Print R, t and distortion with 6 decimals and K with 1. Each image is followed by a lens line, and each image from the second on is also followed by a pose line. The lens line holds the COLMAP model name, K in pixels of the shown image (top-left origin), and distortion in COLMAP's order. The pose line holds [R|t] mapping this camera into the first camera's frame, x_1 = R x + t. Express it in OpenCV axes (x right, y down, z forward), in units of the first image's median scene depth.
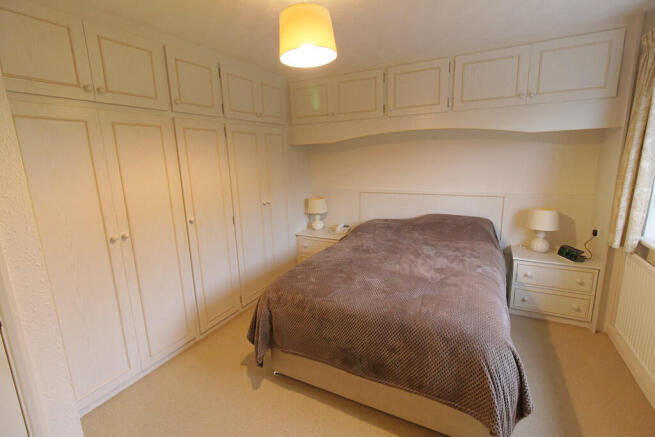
lens RADIAL K [[301.8, 0, 327.9], [0, 301.8, 218.7], [0, 0, 1]] dist [0.001917, 0.000017]
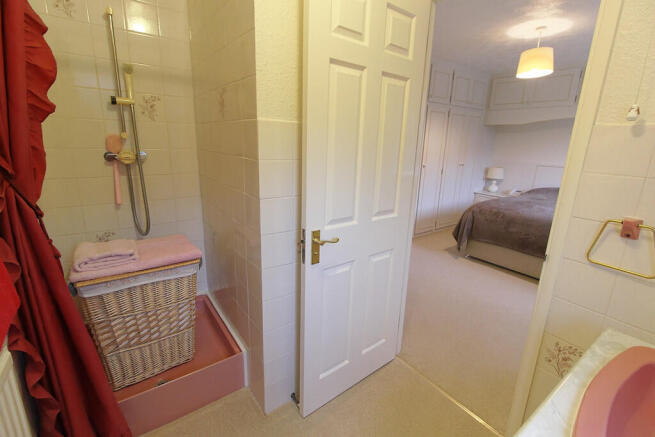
lens RADIAL K [[301.8, 0, 325.8], [0, 301.8, 216.3], [0, 0, 1]] dist [0.001917, 0.000017]
pose [[0.893152, 0.162053, -0.419546, -0.165036], [-0.144535, 0.986769, 0.073455, 0.219900], [0.425899, -0.004968, 0.904757, -0.712467]]
